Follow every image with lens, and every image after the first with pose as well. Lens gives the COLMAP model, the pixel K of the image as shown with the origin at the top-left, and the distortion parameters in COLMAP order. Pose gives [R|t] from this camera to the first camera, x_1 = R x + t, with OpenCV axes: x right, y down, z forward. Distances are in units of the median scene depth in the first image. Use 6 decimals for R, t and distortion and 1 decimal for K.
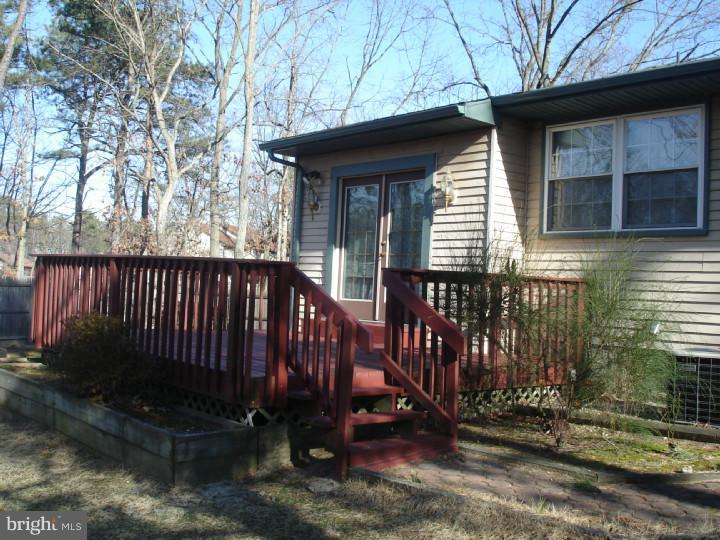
lens RADIAL K [[820.1, 0, 360.0], [0, 820.1, 270.0], [0, 0, 1]] dist [-0.087134, -0.019241]
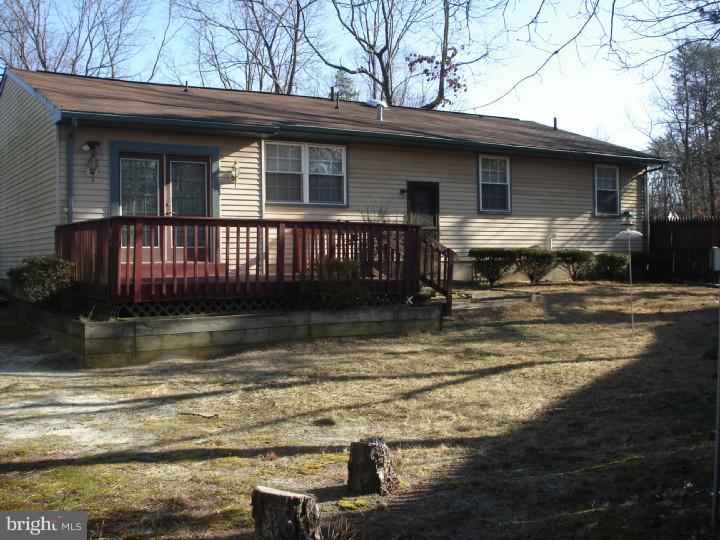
lens RADIAL K [[820.1, 0, 360.0], [0, 820.1, 270.0], [0, 0, 1]] dist [-0.087134, -0.019241]
pose [[0.120977, -0.069170, 0.990242, -1.440361], [-0.011993, 0.997395, 0.071135, -0.027361], [-0.992583, -0.020482, 0.119832, 0.571662]]
